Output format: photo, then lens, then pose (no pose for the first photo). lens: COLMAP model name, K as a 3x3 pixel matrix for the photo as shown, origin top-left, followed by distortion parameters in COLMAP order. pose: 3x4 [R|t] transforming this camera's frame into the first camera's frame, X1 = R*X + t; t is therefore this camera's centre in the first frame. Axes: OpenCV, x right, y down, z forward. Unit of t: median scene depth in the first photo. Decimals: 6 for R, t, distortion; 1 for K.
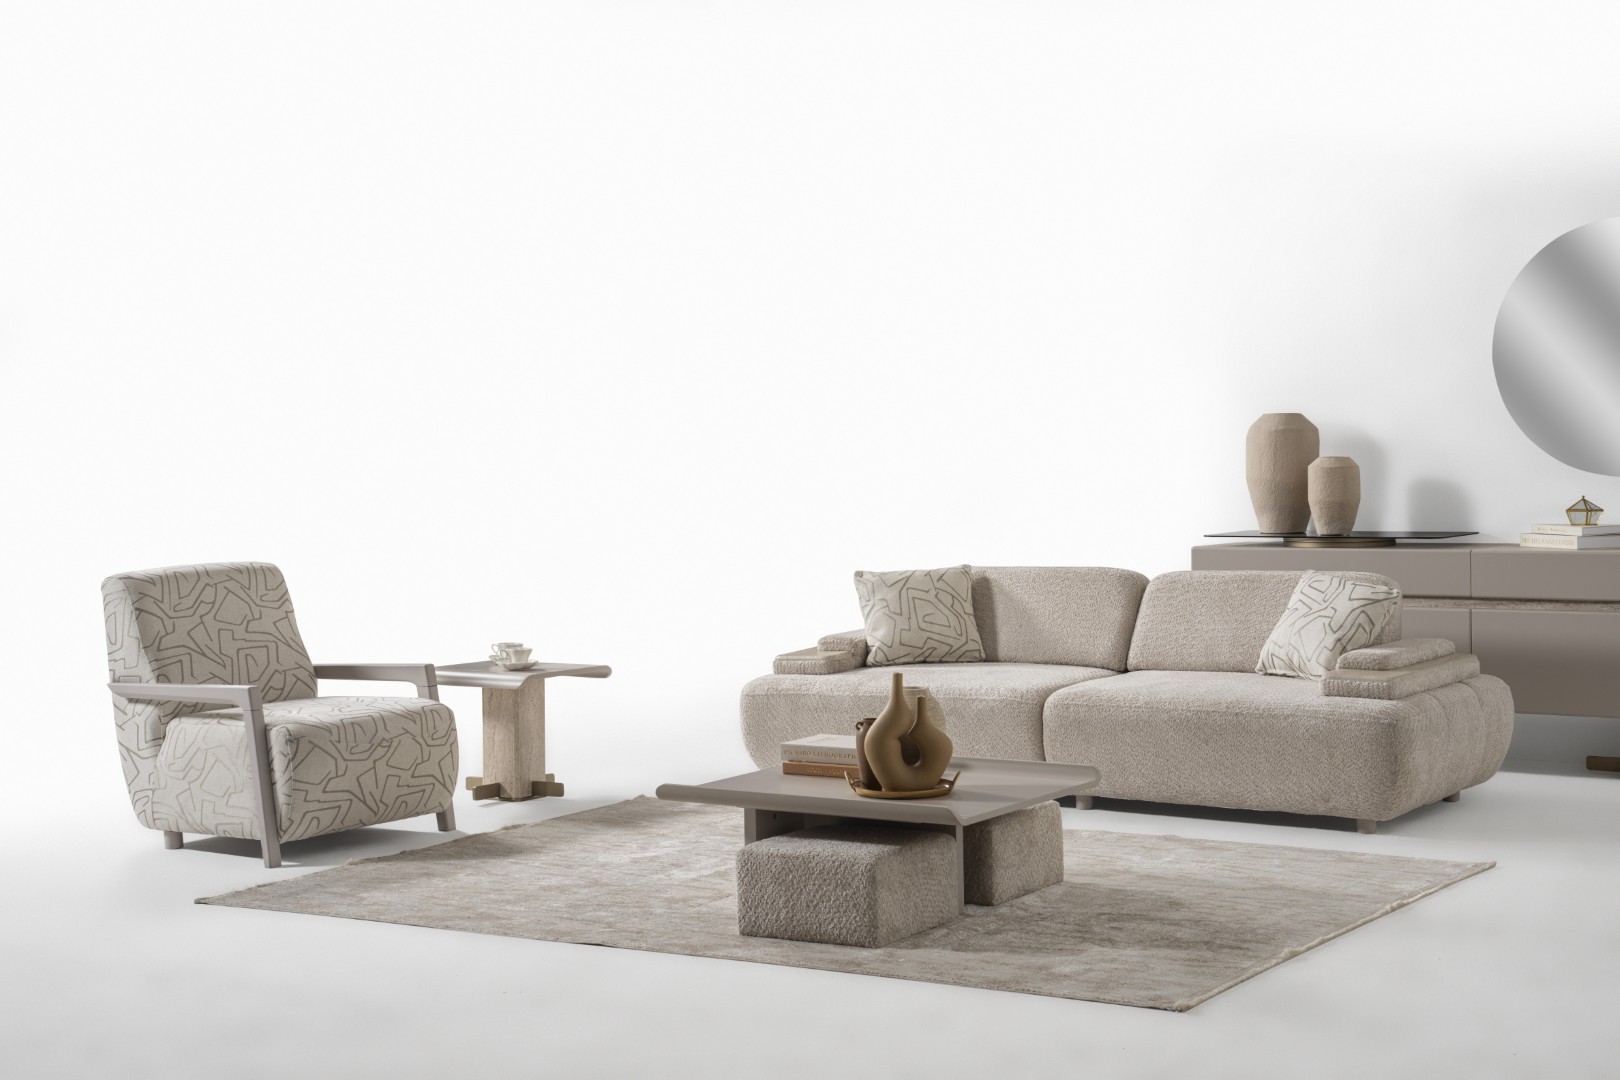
lens RADIAL K [[2786.7, 0, 830.4], [0, 2786.7, 541.5], [0, 0, 1]] dist [0.336283, -0.105632]
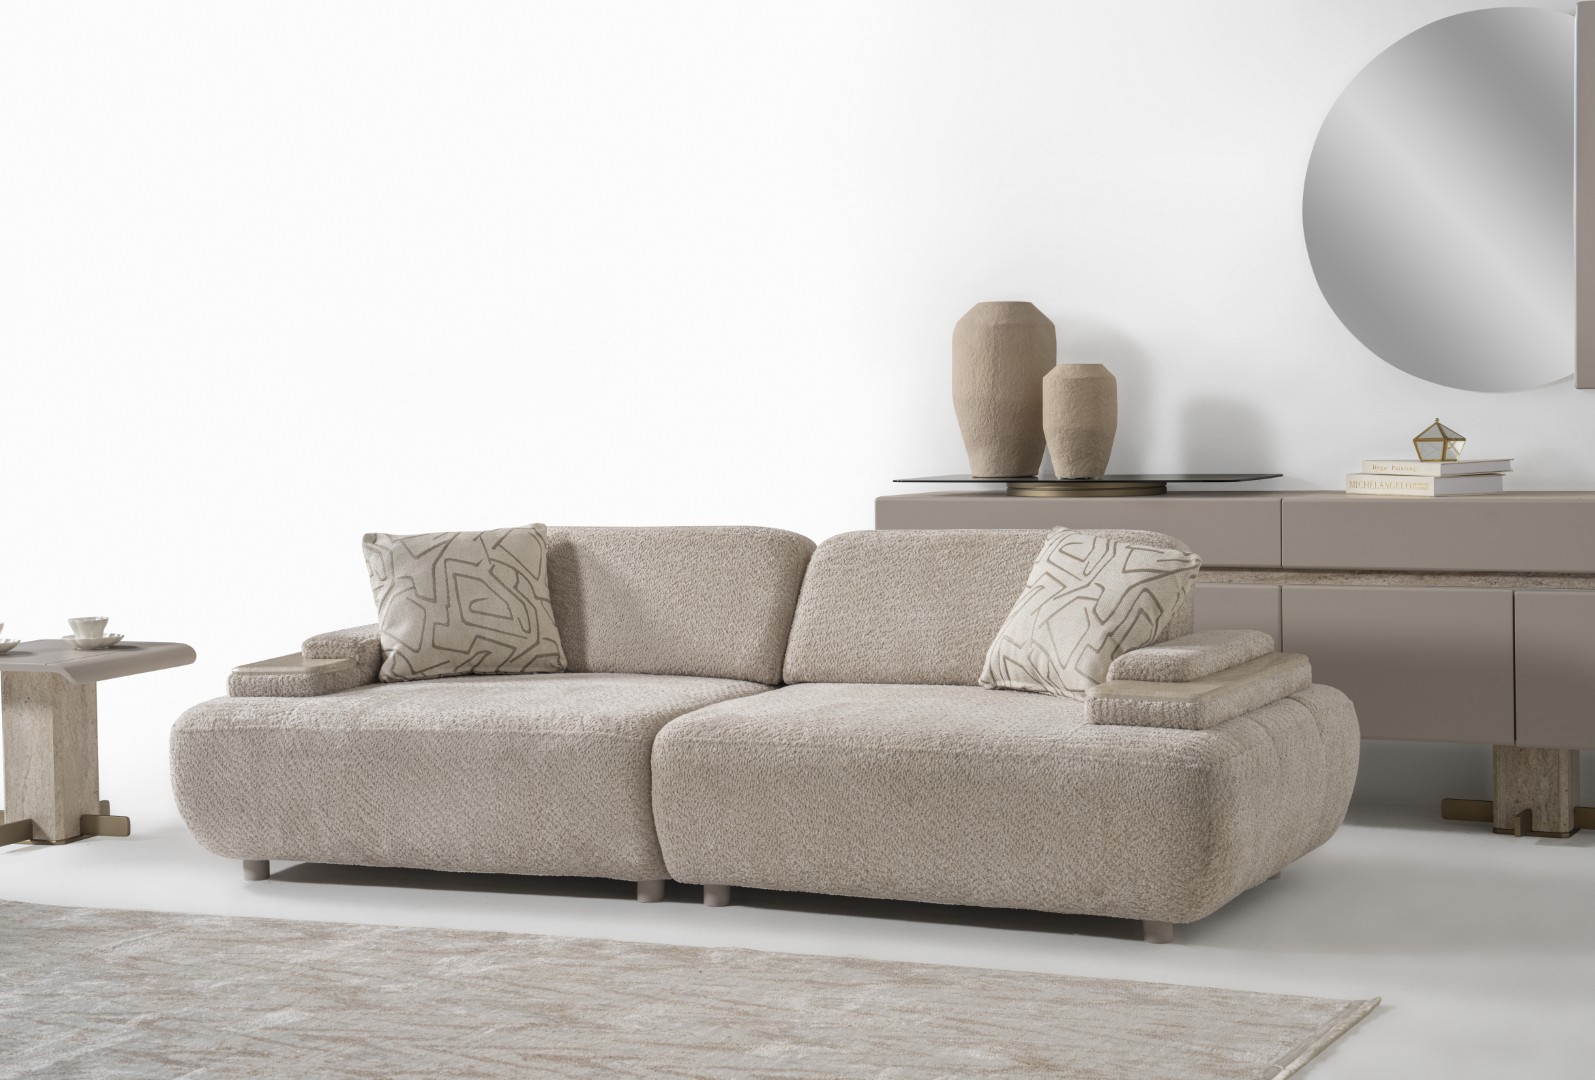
lens RADIAL K [[2828.2, 0, 845.4], [0, 2828.2, 543.9], [0, 0, 1]] dist [0.278955, -0.117327]
pose [[0.991369, -0.003793, 0.131046, 0.035633], [0.002897, 0.999971, 0.007025, 0.009382], [-0.131069, -0.006585, 0.991351, 0.359800]]
